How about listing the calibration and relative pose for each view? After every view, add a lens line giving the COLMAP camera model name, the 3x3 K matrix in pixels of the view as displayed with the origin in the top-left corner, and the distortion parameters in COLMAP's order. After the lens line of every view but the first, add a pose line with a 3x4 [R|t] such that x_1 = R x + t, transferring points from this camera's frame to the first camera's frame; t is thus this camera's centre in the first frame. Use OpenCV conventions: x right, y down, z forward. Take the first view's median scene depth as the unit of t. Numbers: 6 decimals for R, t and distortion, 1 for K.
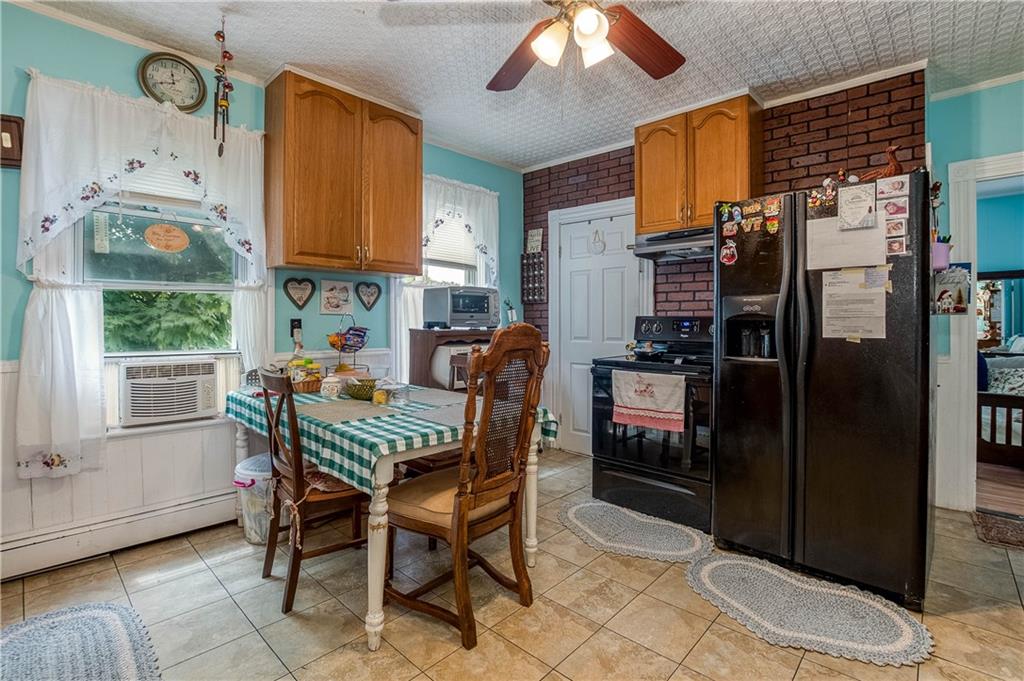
lens RADIAL K [[480.5, 0, 513.3], [0, 480.5, 320.8], [0, 0, 1]] dist [-0.014446, -0.000143]
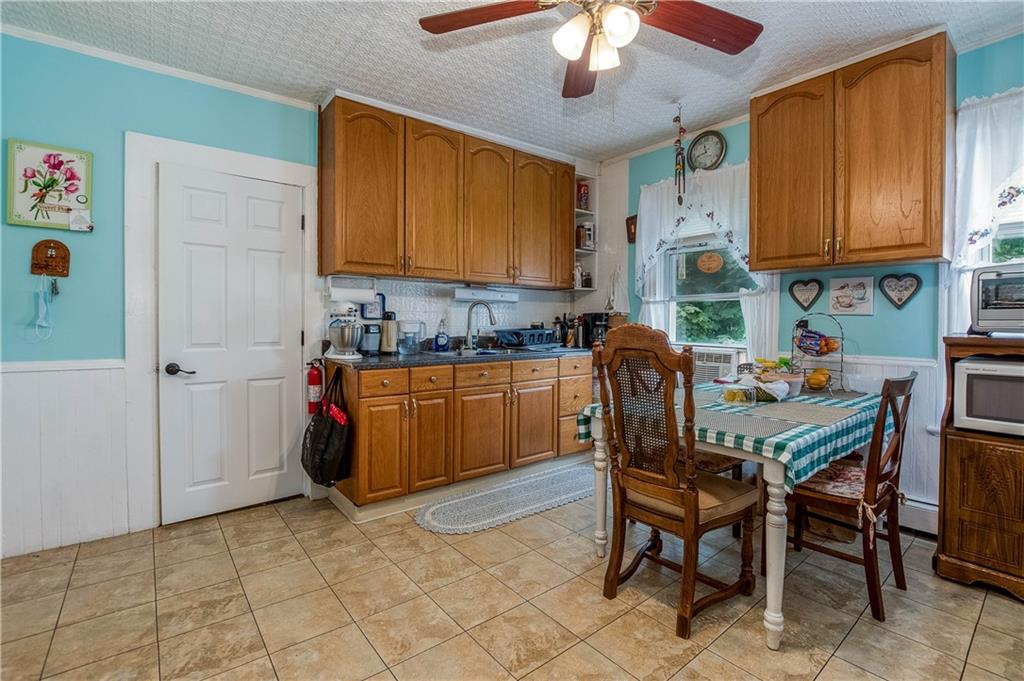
lens RADIAL K [[457.8, 0, 512.5], [0, 457.8, 335.3], [0, 0, 1]] dist [-0.030262, 0.000112]
pose [[-0.141303, 0.027795, -0.989576, 0.588443], [-0.001327, 0.999600, 0.028266, 0.002149], [0.989965, 0.005308, -0.141210, 0.523220]]
